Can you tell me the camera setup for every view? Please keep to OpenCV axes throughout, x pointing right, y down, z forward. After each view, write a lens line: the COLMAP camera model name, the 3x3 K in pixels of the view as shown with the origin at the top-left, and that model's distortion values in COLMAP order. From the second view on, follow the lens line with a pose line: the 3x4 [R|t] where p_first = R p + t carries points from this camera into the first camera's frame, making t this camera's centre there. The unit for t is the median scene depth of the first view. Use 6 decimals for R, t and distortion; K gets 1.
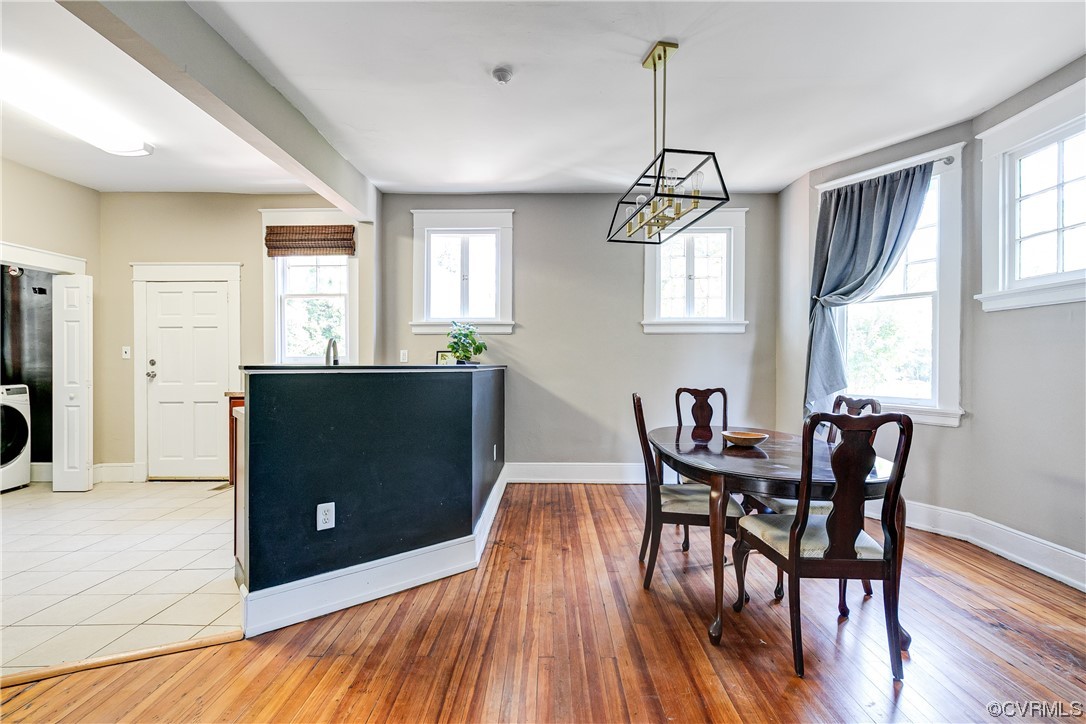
lens RADIAL K [[493.0, 0, 547.4], [0, 493.0, 366.3], [0, 0, 1]] dist [0.008091, -0.001360]
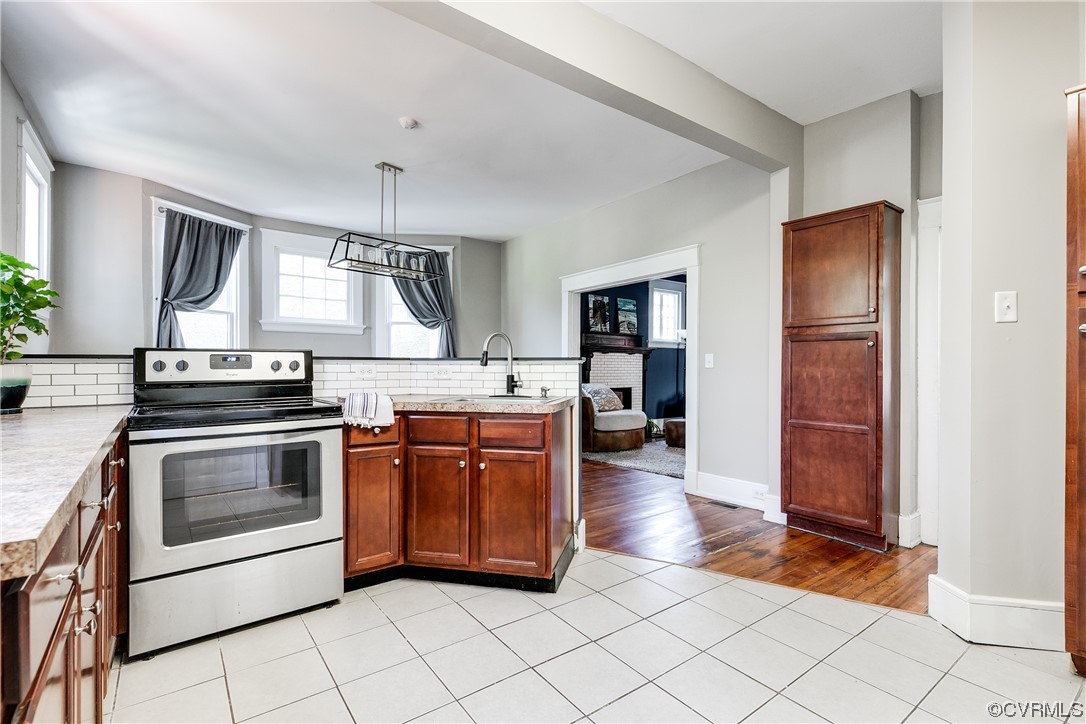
lens RADIAL K [[493.0, 0, 540.6], [0, 493.0, 363.3], [0, 0, 1]] dist [0.008091, -0.001360]
pose [[-0.608676, -0.000374, 0.793418, -0.727822], [0.000034, 1.000000, 0.000497, 0.002367], [-0.793419, 0.000330, -0.608676, 0.852746]]
